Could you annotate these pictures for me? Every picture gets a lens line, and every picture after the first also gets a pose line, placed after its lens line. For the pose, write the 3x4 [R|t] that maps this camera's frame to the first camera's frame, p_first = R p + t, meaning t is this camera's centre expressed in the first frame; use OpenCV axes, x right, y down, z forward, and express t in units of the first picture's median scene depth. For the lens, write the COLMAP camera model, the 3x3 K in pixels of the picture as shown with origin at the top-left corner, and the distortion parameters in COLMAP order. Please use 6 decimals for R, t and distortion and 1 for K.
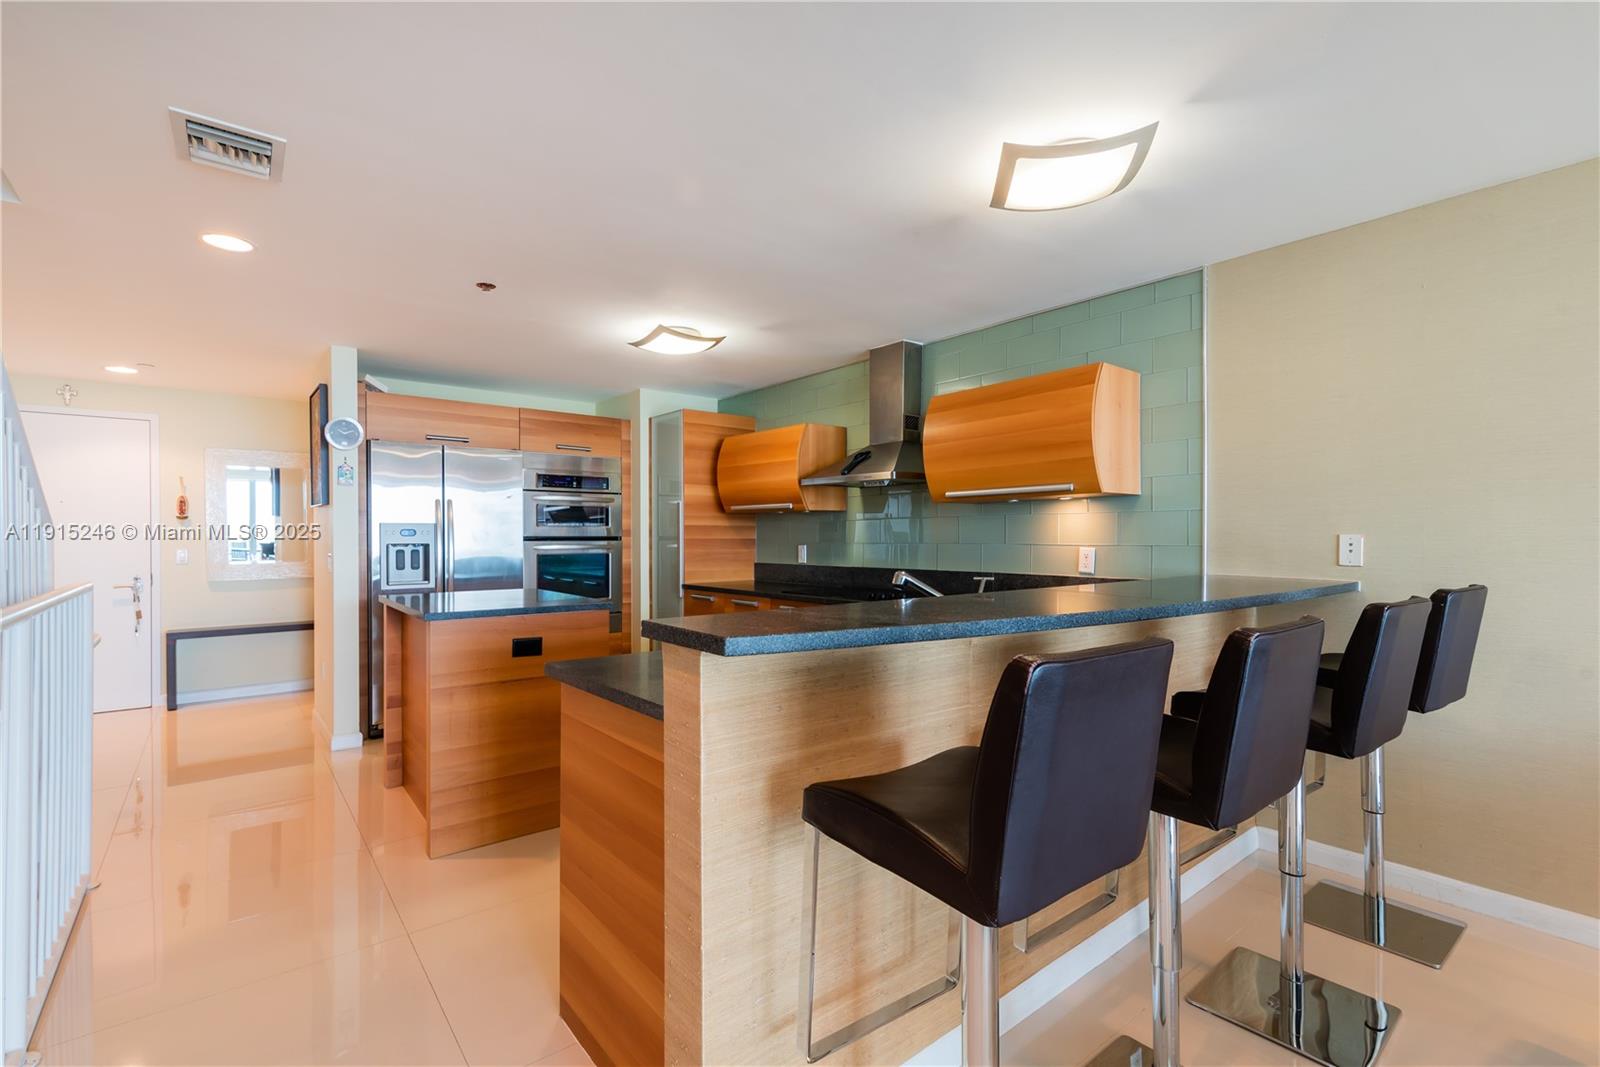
lens RADIAL K [[718.9, 0, 808.6], [0, 718.9, 533.4], [0, 0, 1]] dist [0.003211, 0.000492]
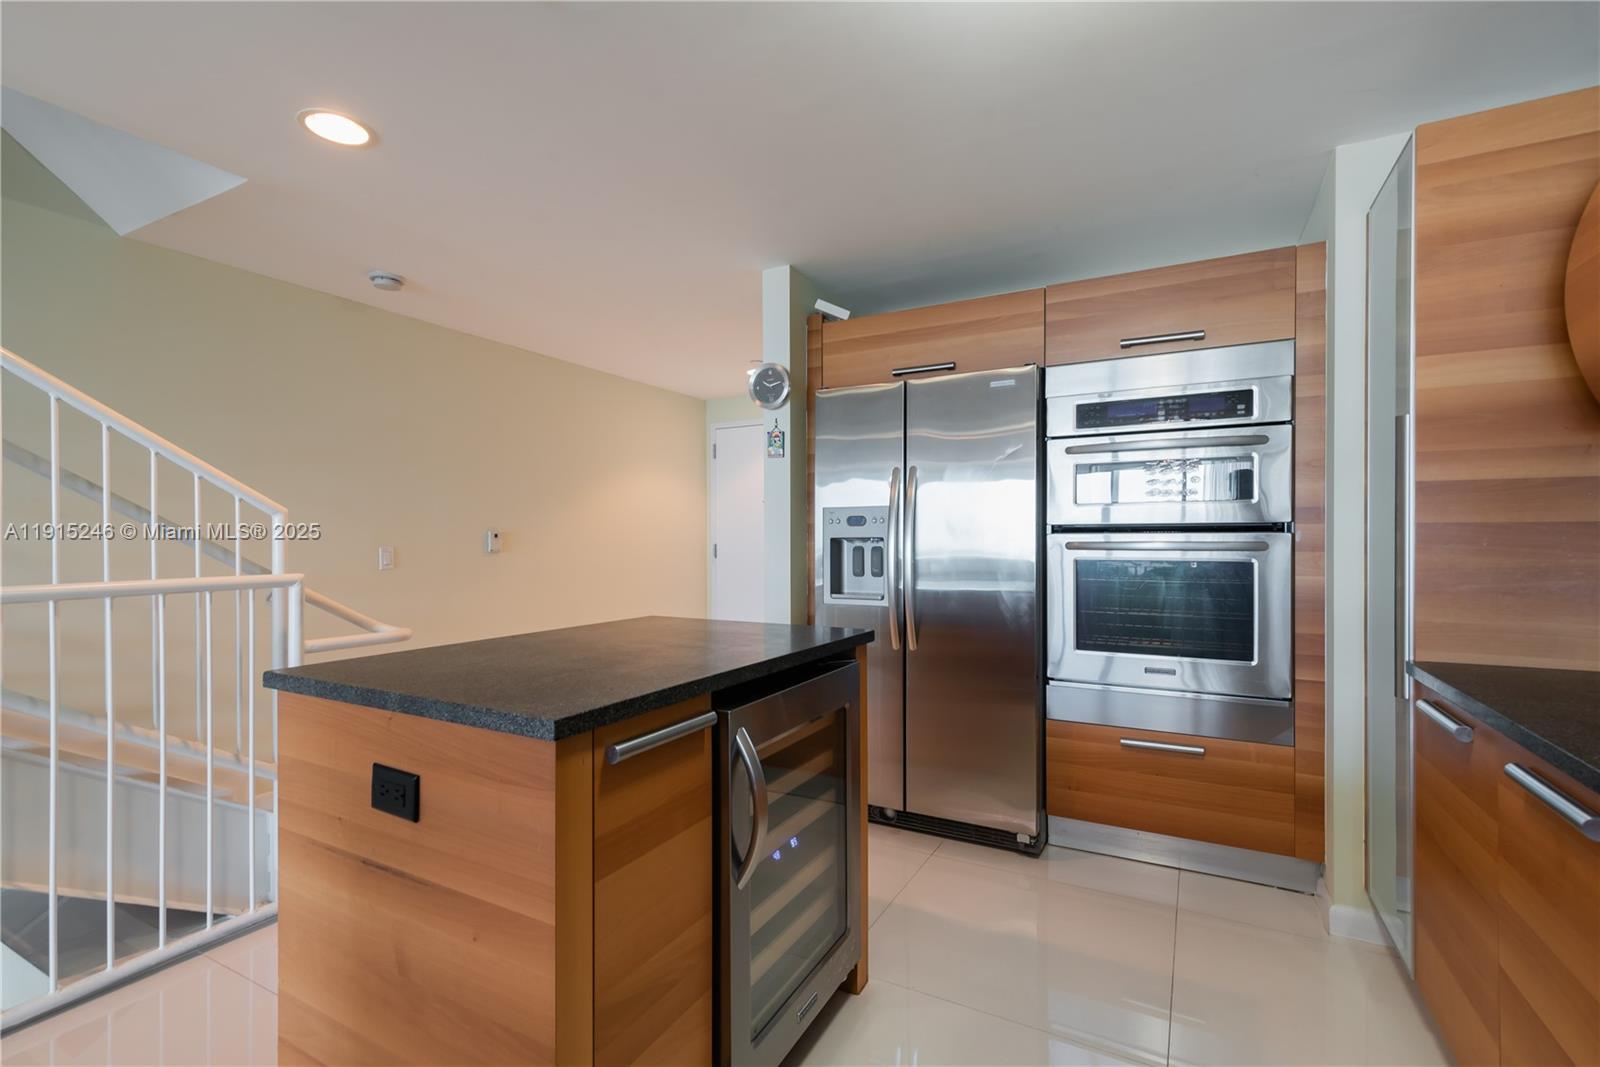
lens RADIAL K [[718.9, 0, 787.4], [0, 718.9, 538.8], [0, 0, 1]] dist [0.003211, 0.000492]
pose [[0.347674, -0.000193, -0.937615, 0.041235], [0.010986, 0.999932, 0.003867, 0.011230], [0.937551, -0.011645, 0.347653, 0.675997]]
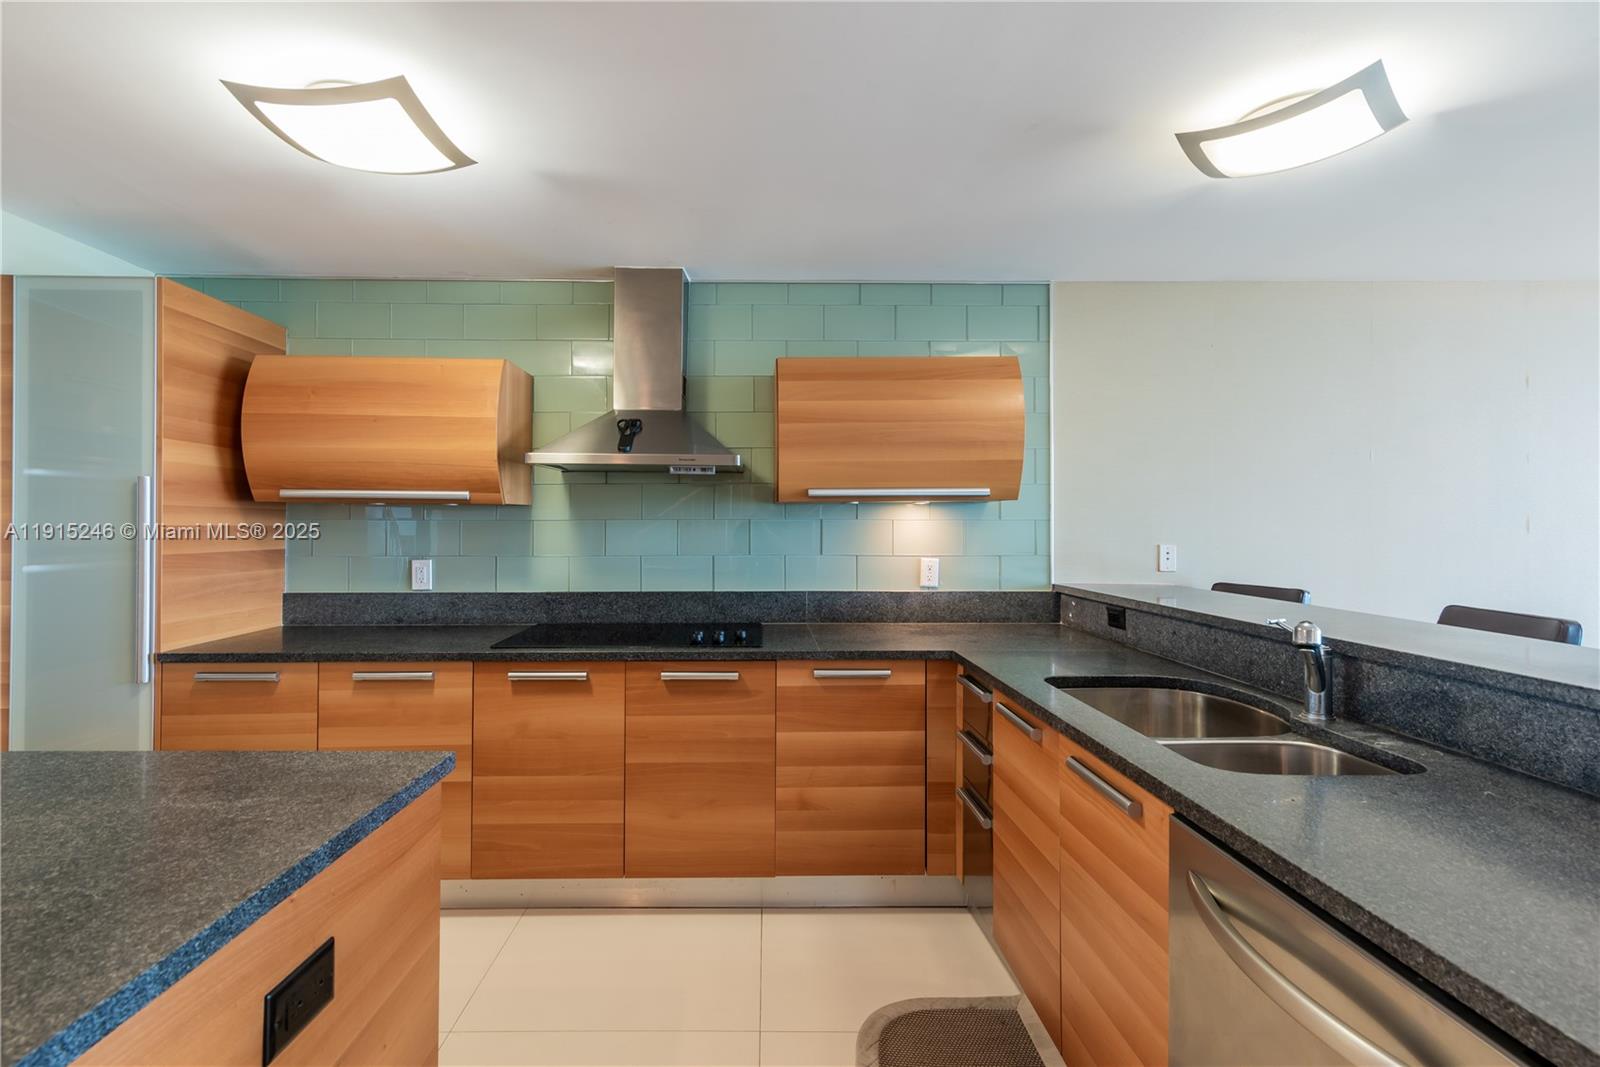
lens RADIAL K [[718.9, 0, 796.6], [0, 718.9, 517.6], [0, 0, 1]] dist [0.003211, 0.000492]
pose [[0.621058, 0.009046, 0.783712, -0.312109], [-0.005244, 0.999959, -0.007386, -0.017465], [-0.783747, 0.000478, 0.621080, 0.426755]]
